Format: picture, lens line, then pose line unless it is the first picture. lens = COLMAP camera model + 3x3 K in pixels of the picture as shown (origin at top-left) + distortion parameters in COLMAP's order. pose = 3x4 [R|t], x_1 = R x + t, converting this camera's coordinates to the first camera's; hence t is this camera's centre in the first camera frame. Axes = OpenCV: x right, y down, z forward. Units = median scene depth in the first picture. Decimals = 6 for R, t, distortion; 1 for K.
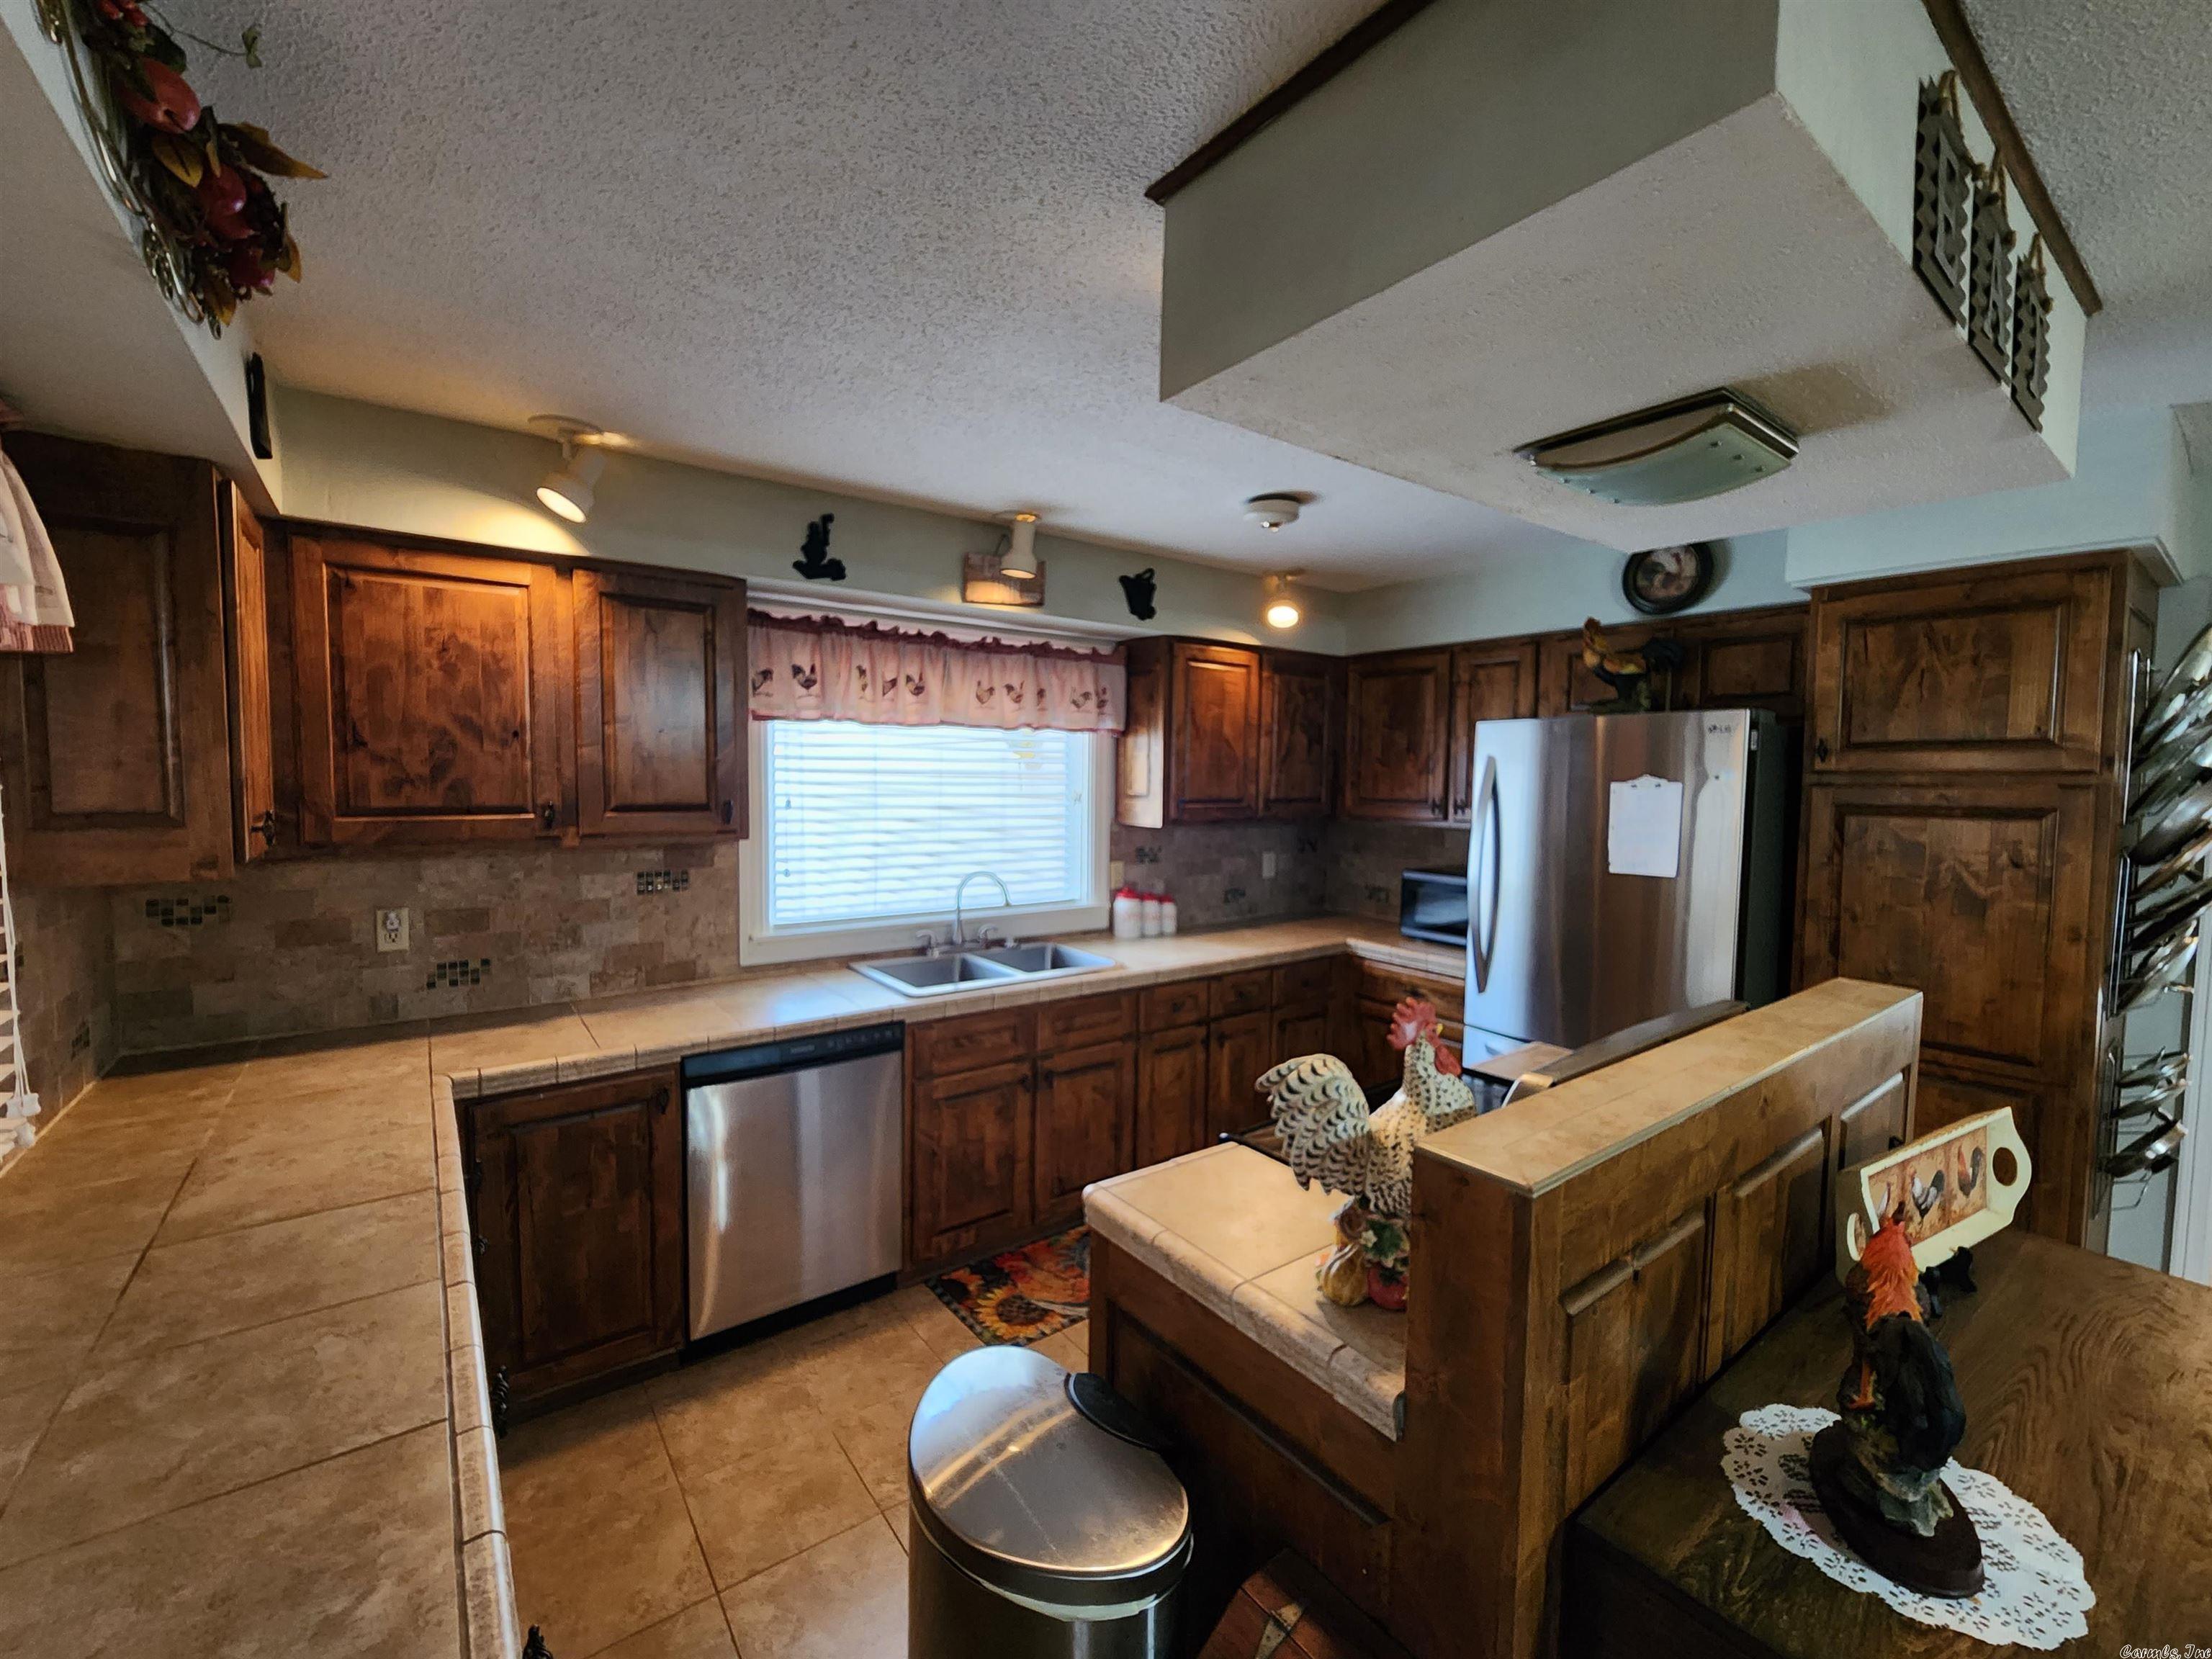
lens RADIAL K [[905.8, 0, 1102.7], [0, 905.8, 833.7], [0, 0, 1]] dist [0.000935, 0.000025]
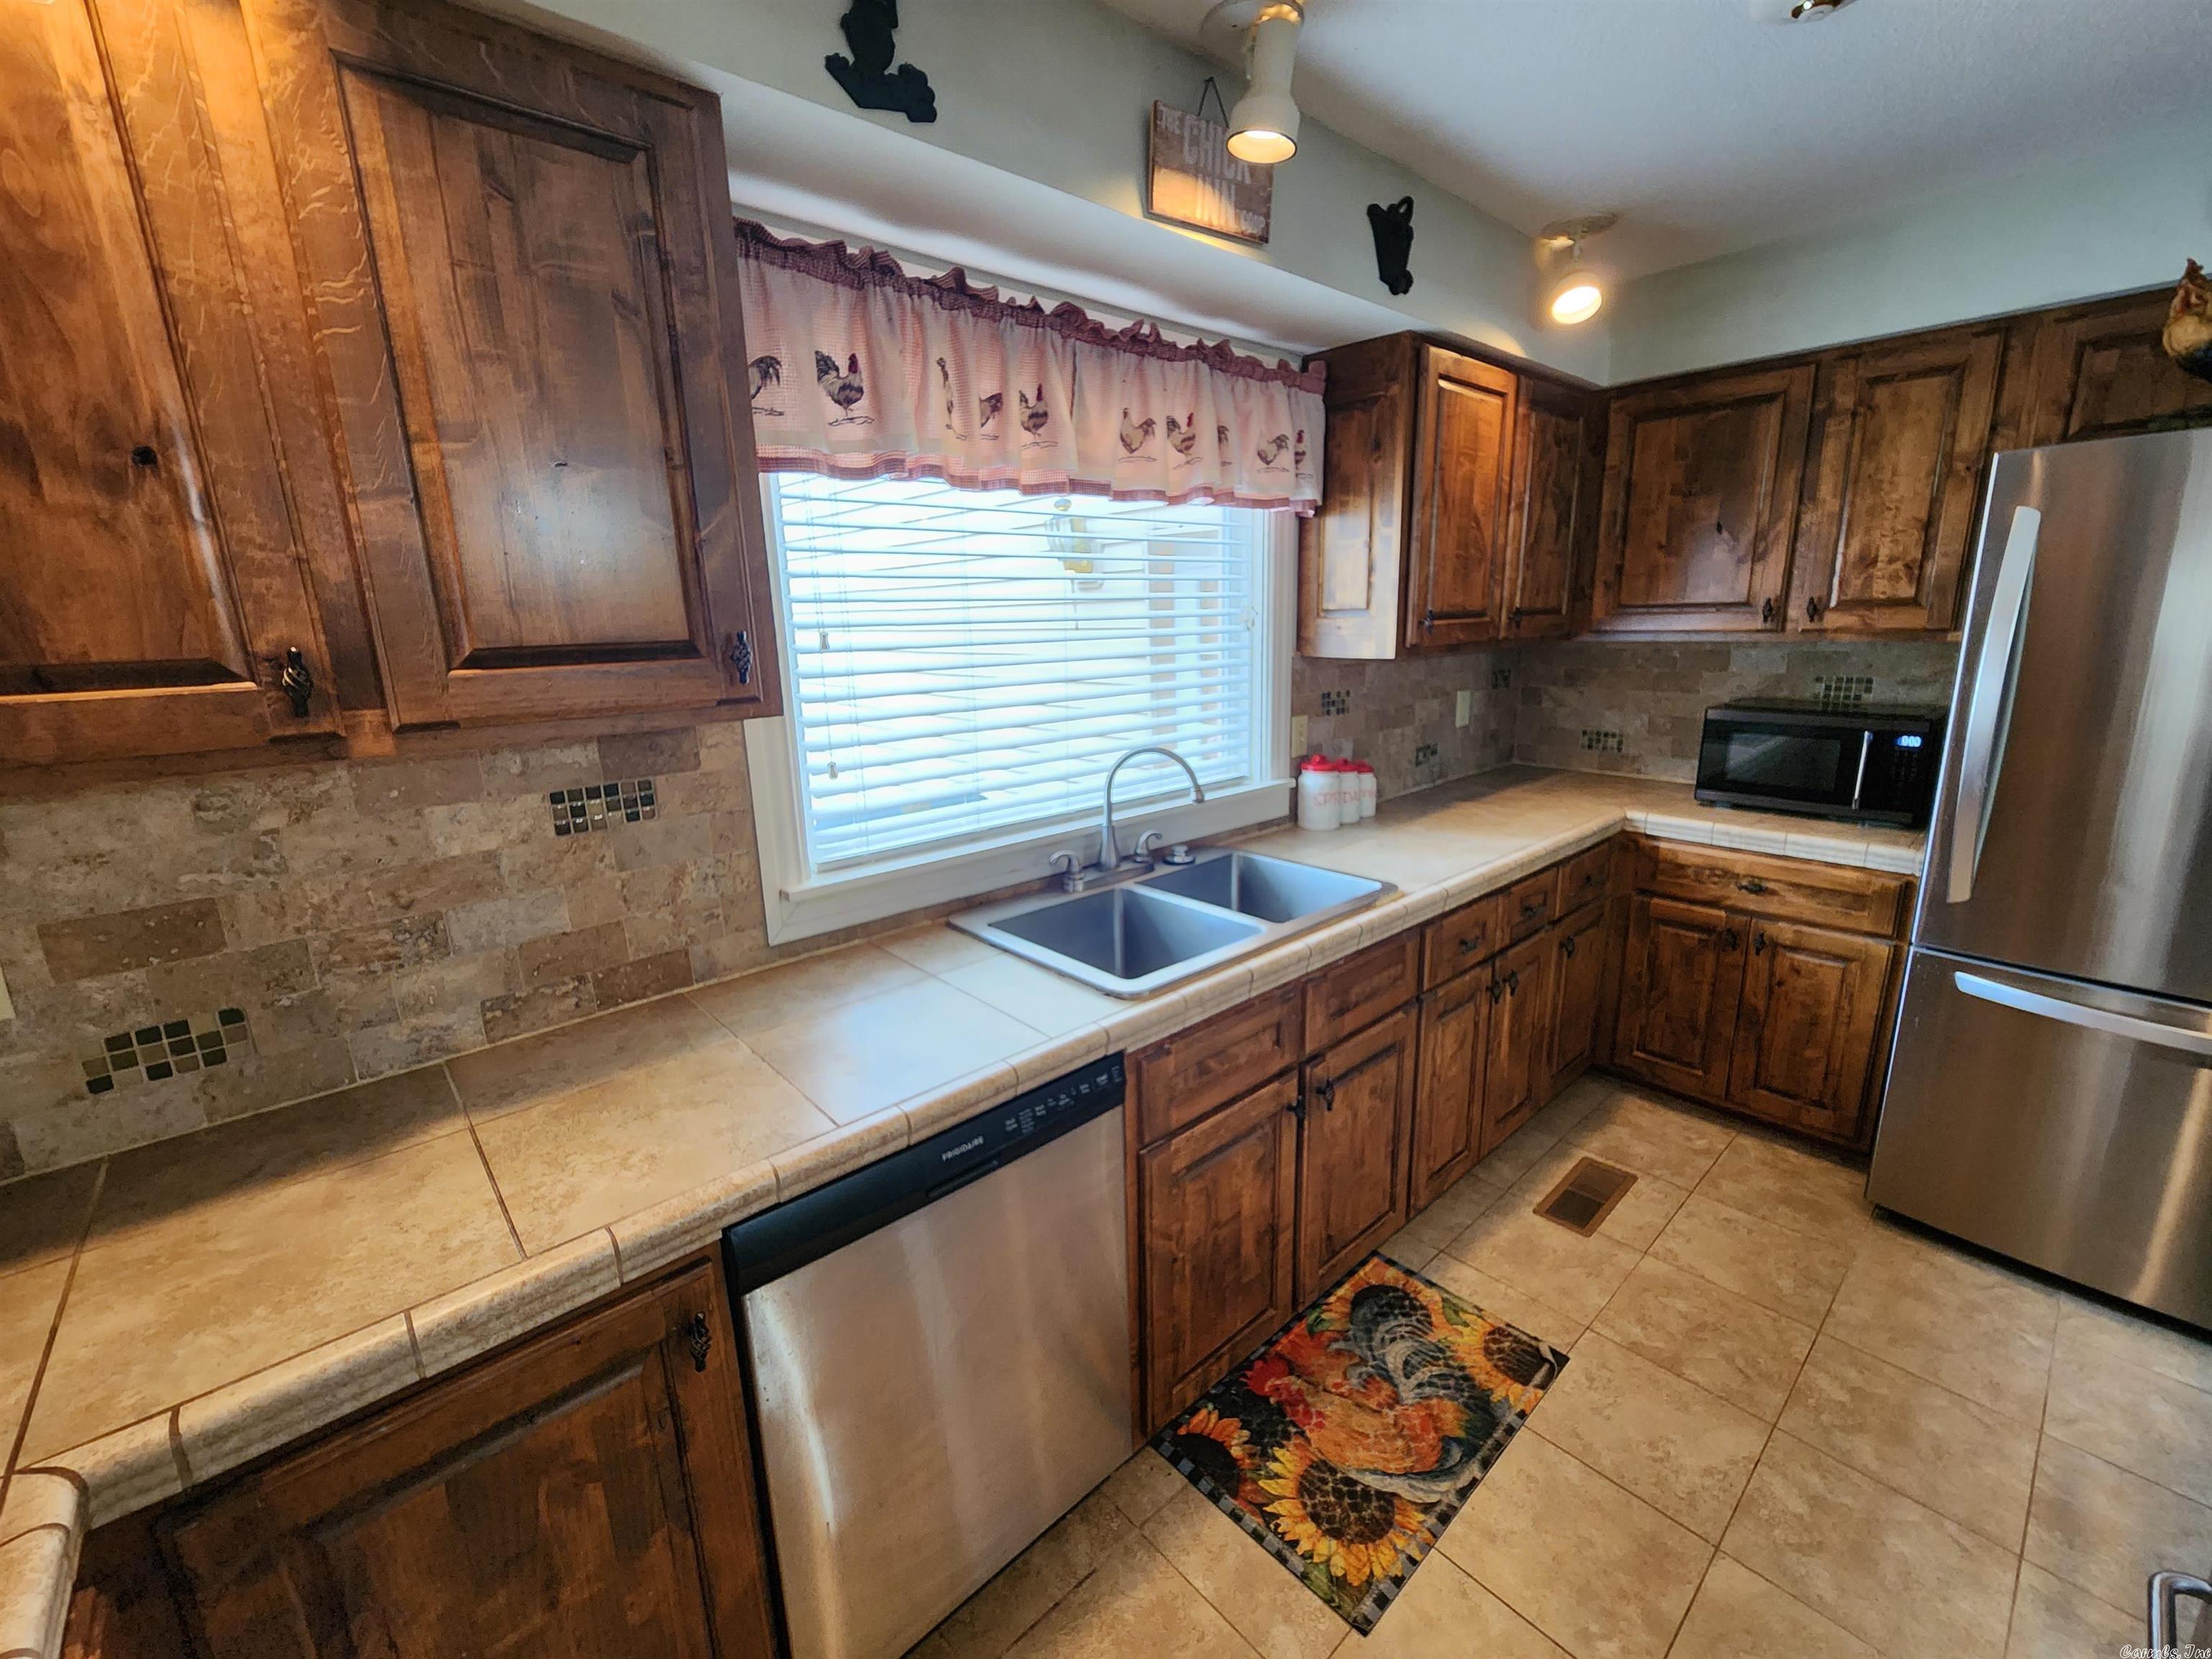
lens RADIAL K [[906.8, 0, 1110.1], [0, 906.8, 828.6], [0, 0, 1]] dist [-0.001143, 0.000417]
pose [[0.995012, -0.058210, 0.081009, -0.236940], [0.043996, 0.984918, 0.167335, -0.006403], [-0.089528, -0.162936, 0.982566, 0.457722]]
